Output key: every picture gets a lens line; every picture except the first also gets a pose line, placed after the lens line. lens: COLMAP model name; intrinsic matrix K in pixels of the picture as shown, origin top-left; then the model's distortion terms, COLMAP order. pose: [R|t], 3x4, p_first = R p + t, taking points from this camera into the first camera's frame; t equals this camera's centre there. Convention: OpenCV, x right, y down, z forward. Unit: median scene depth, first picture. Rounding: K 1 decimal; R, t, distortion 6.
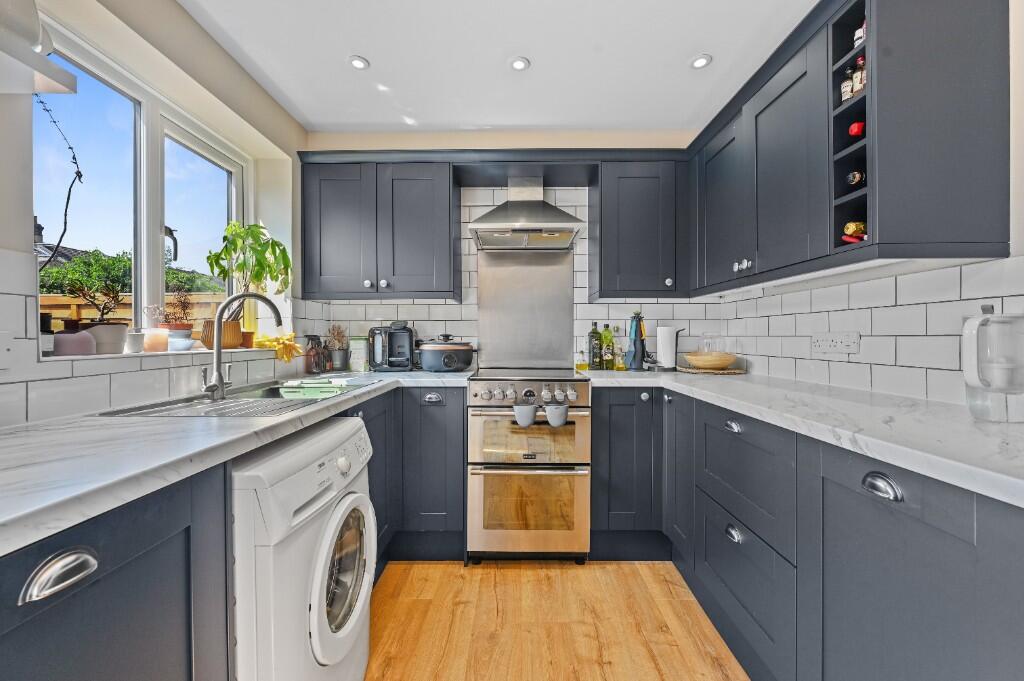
lens RADIAL K [[410.9, 0, 511.7], [0, 410.9, 339.2], [0, 0, 1]] dist [-0.010087, 0.000519]
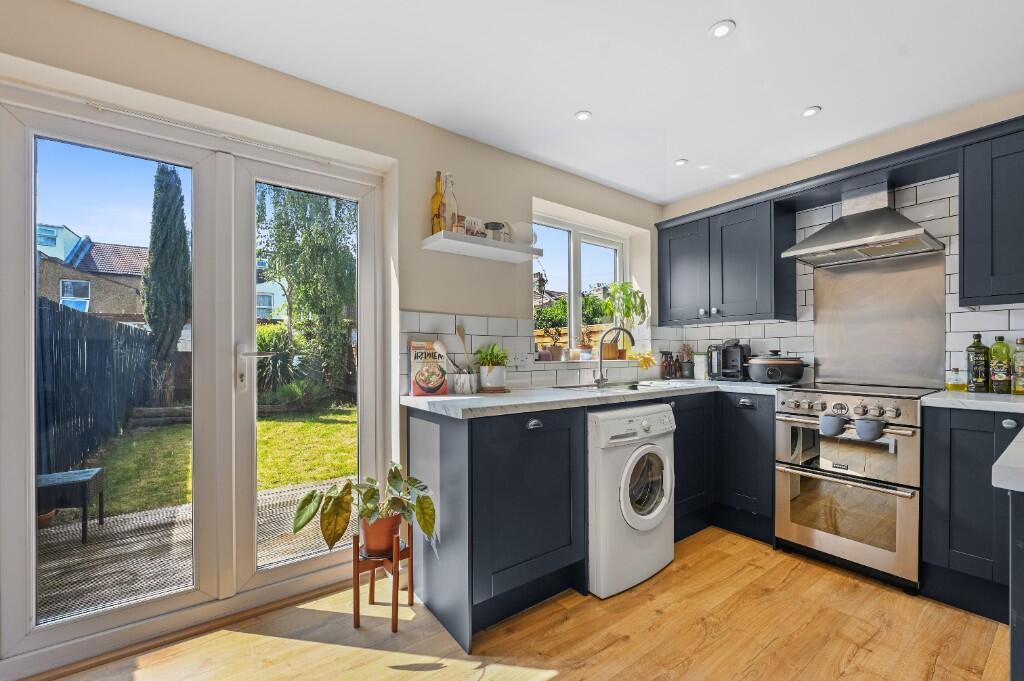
lens RADIAL K [[410.9, 0, 516.5], [0, 410.9, 355.2], [0, 0, 1]] dist [-0.010087, 0.000519]
pose [[0.601310, 0.004247, -0.799005, 0.376624], [-0.001502, 0.999990, 0.004185, -0.001728], [0.799015, -0.001317, 0.601310, -0.288222]]
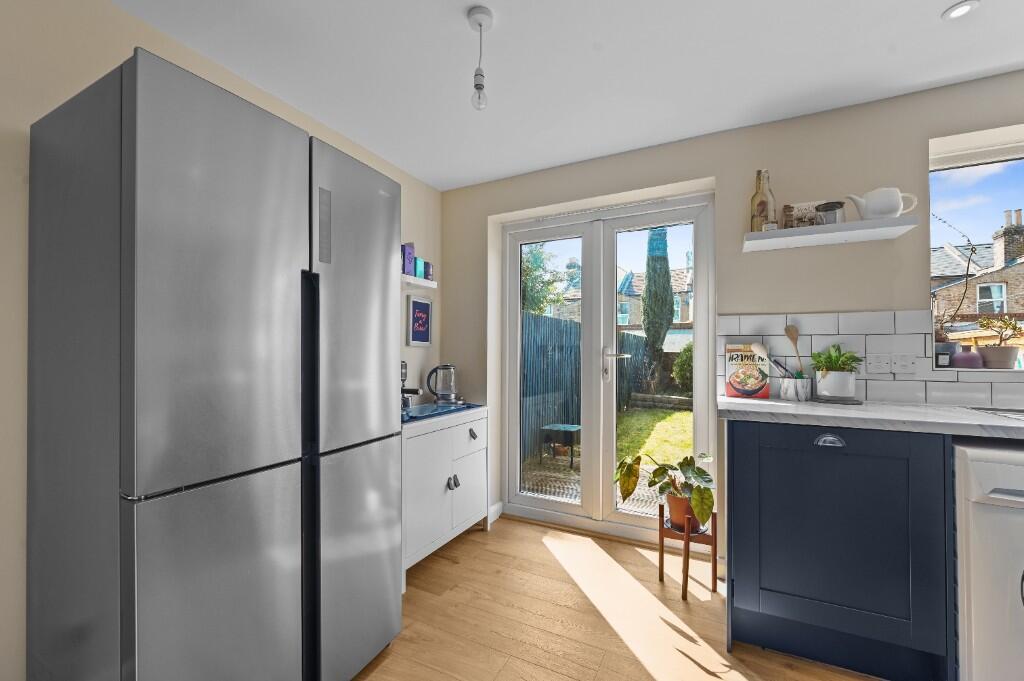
lens RADIAL K [[410.9, 0, 518.2], [0, 410.9, 346.5], [0, 0, 1]] dist [-0.010087, 0.000519]
pose [[-0.430380, -0.013888, -0.902541, 0.593338], [-0.005046, 0.999903, -0.012980, -0.008291], [0.902634, -0.001032, -0.430408, 0.074506]]
